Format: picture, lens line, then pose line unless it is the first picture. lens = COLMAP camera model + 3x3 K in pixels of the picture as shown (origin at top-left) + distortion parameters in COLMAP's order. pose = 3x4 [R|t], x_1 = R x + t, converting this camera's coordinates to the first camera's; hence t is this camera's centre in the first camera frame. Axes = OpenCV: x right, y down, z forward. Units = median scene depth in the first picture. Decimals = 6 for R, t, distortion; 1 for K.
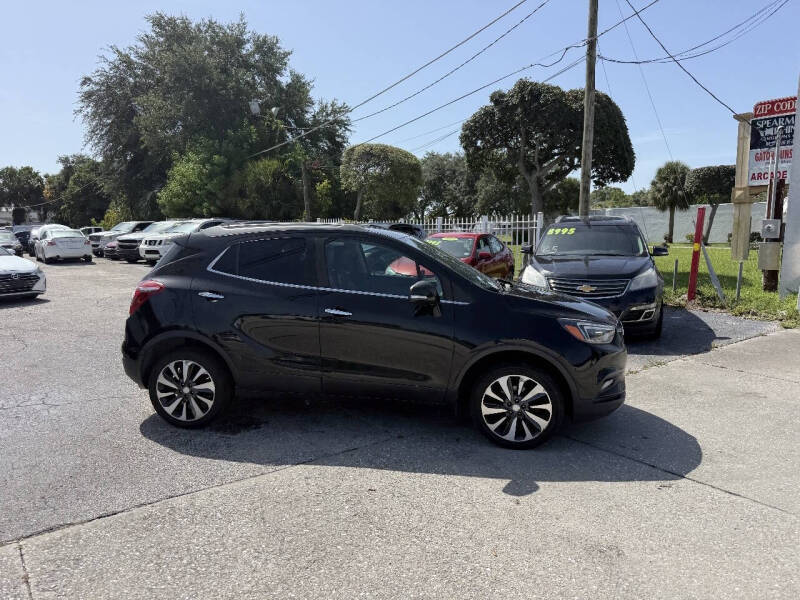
lens RADIAL K [[559.2, 0, 404.6], [0, 559.2, 304.7], [0, 0, 1]] dist [0.037821, -0.055329]
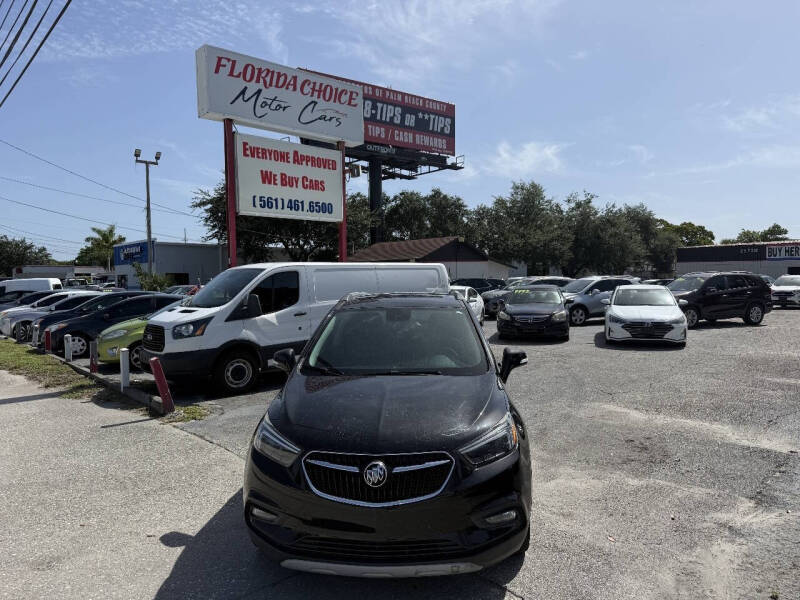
lens RADIAL K [[560.6, 0, 402.4], [0, 560.6, 304.3], [0, 0, 1]] dist [0.057761, -0.075976]
pose [[0.094046, 0.045724, -0.994517, 0.345532], [-0.122300, 0.991909, 0.034039, -0.058692], [0.988027, 0.118429, 0.098877, 0.328454]]
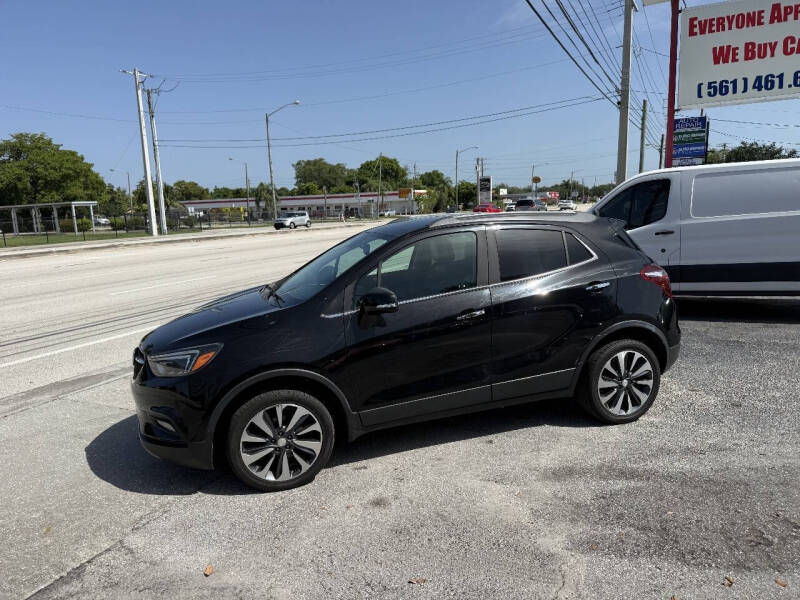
lens RADIAL K [[562.0, 0, 400.0], [0, 562.0, 300.0], [0, 0, 1]] dist [0.052047, -0.068991]
pose [[-0.891280, 0.116620, -0.438200, 0.137316], [-0.008992, 0.961628, 0.274210, -0.096118], [0.453364, 0.248338, -0.856031, 0.655860]]
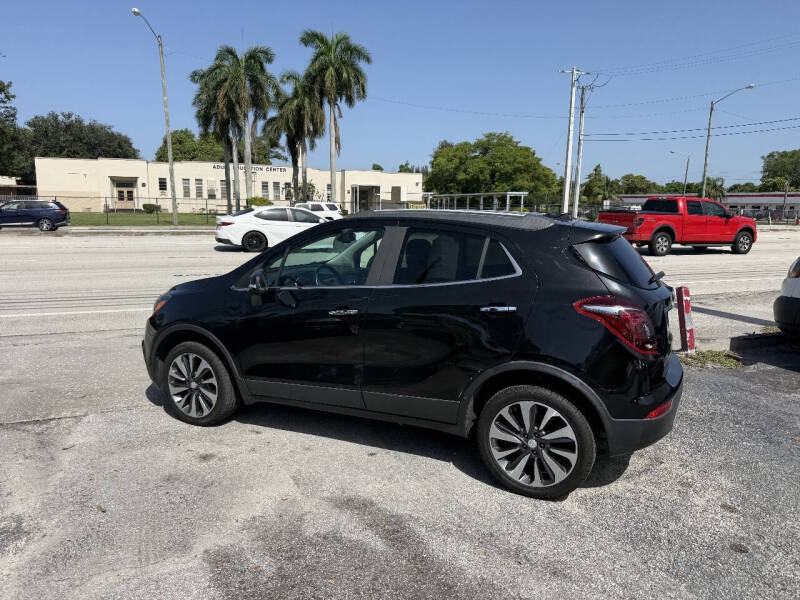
lens RADIAL K [[556.2, 0, 400.0], [0, 556.2, 300.0], [0, 0, 1]] dist [0.053077, -0.069901]
pose [[-0.961049, -0.049813, 0.271854, -0.114752], [0.029178, 0.959840, 0.279027, -0.091116], [-0.274835, 0.276091, -0.920999, 0.668610]]
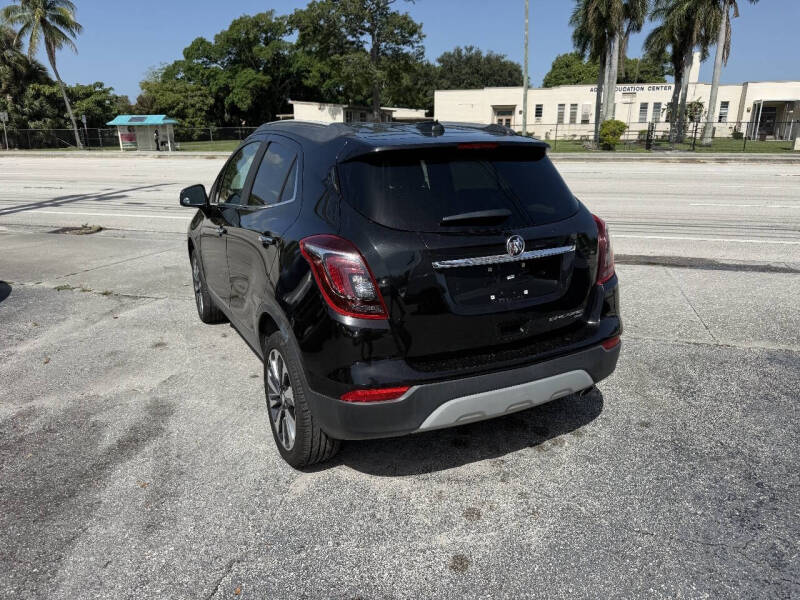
lens RADIAL K [[559.2, 0, 404.6], [0, 559.2, 304.7], [0, 0, 1]] dist [0.037821, -0.055329]
pose [[-0.600533, -0.224263, 0.767506, -0.281963], [0.110288, 0.927457, 0.357294, -0.065333], [-0.791957, 0.299214, -0.532236, 0.516290]]
